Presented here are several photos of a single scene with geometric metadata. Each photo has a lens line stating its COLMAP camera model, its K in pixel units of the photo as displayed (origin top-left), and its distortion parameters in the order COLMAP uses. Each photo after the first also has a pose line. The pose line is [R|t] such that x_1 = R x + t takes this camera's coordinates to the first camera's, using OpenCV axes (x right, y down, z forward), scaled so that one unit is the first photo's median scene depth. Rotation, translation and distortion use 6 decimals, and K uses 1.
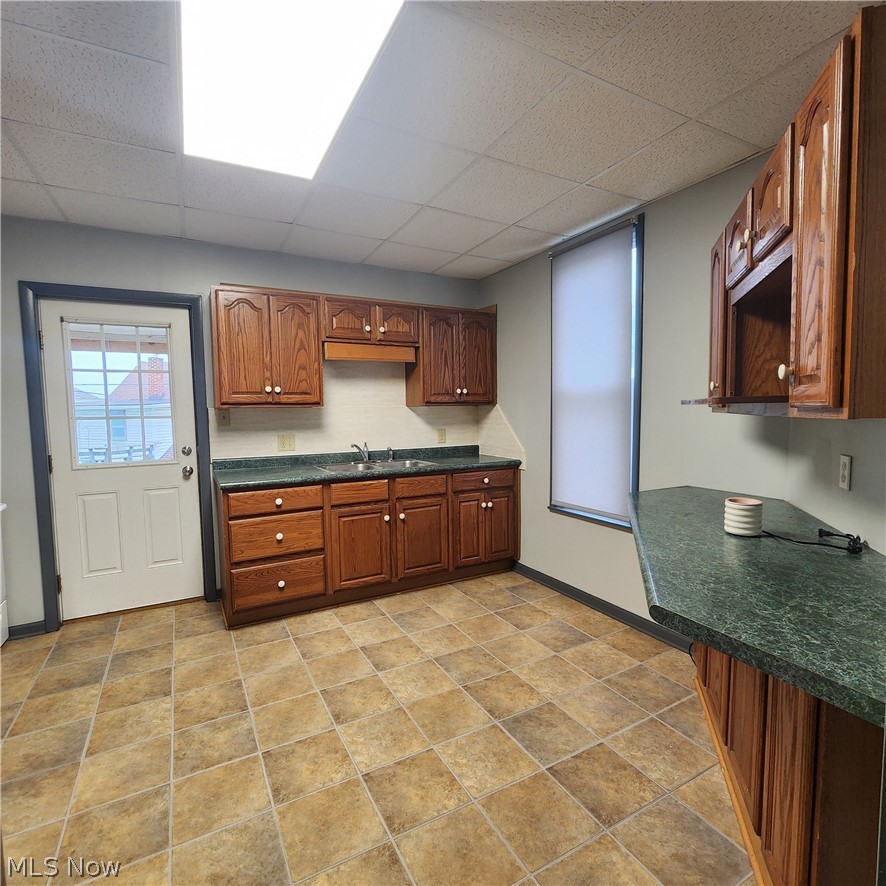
lens RADIAL K [[486.3, 0, 440.7], [0, 486.3, 438.5], [0, 0, 1]] dist [-0.001314, 0.001228]
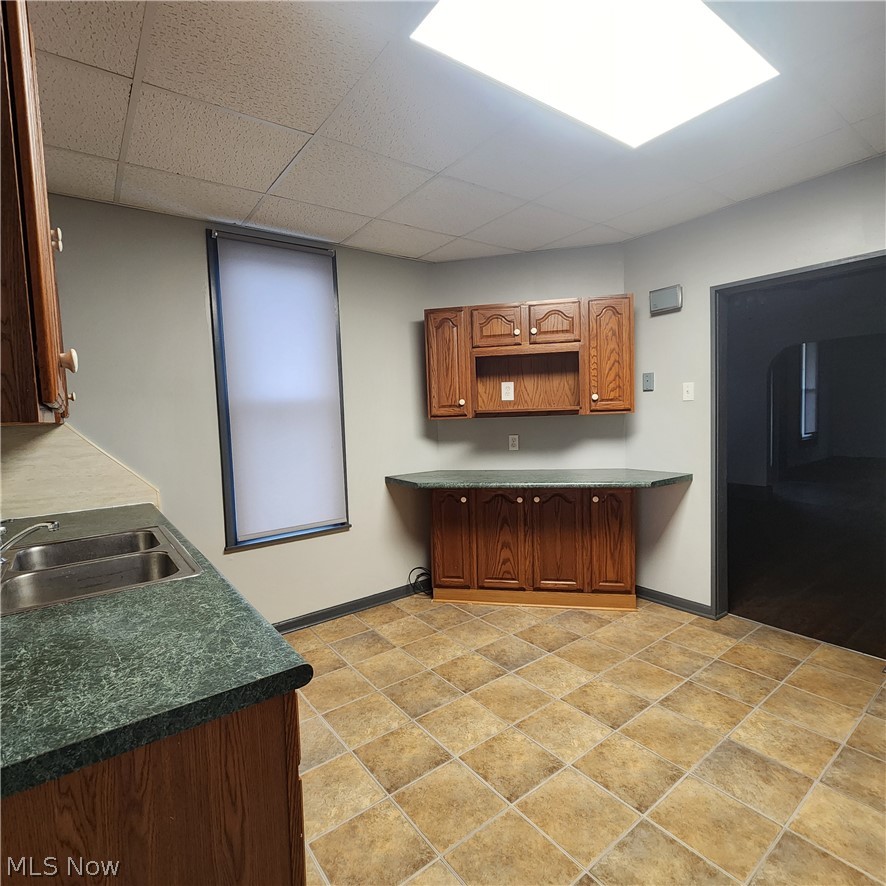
lens RADIAL K [[486.3, 0, 442.9], [0, 486.3, 438.6], [0, 0, 1]] dist [-0.001314, 0.001228]
pose [[-0.151907, -0.036157, 0.987733, -0.728163], [0.097063, 0.993955, 0.051313, -0.052843], [-0.983617, 0.103668, -0.147479, 0.903081]]
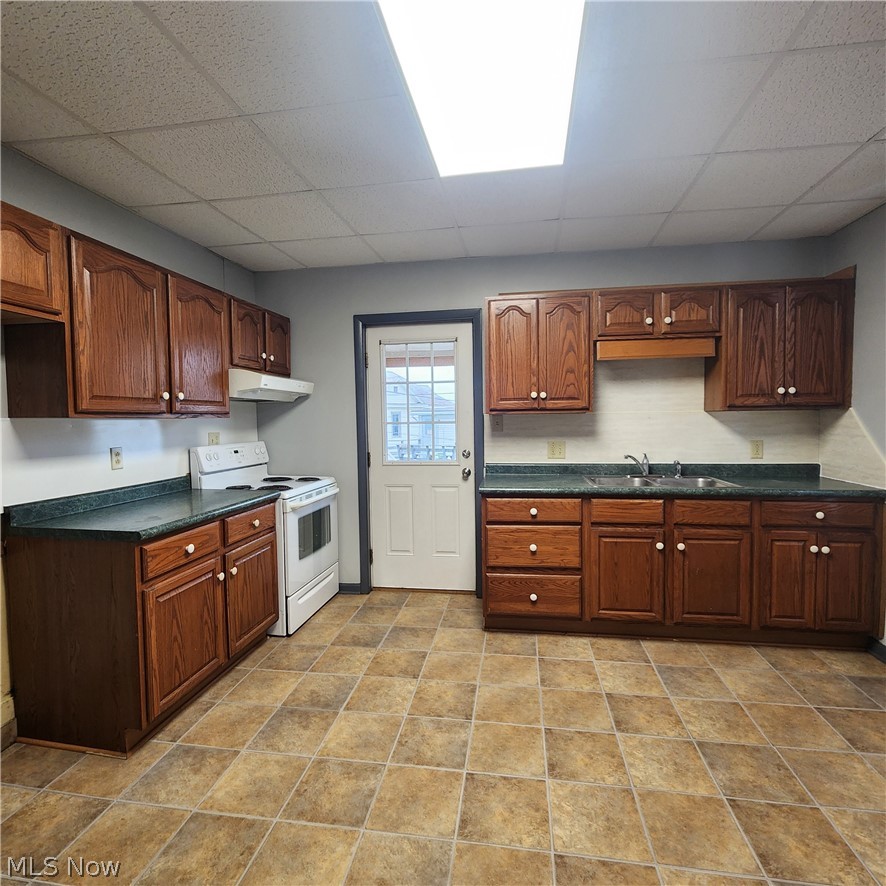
lens RADIAL K [[486.3, 0, 440.2], [0, 486.3, 439.1], [0, 0, 1]] dist [-0.001314, 0.001228]
pose [[0.793804, 0.030054, -0.607430, 0.102025], [-0.033727, 0.999417, 0.005373, -0.012967], [0.607238, 0.016222, 0.794355, 0.121897]]
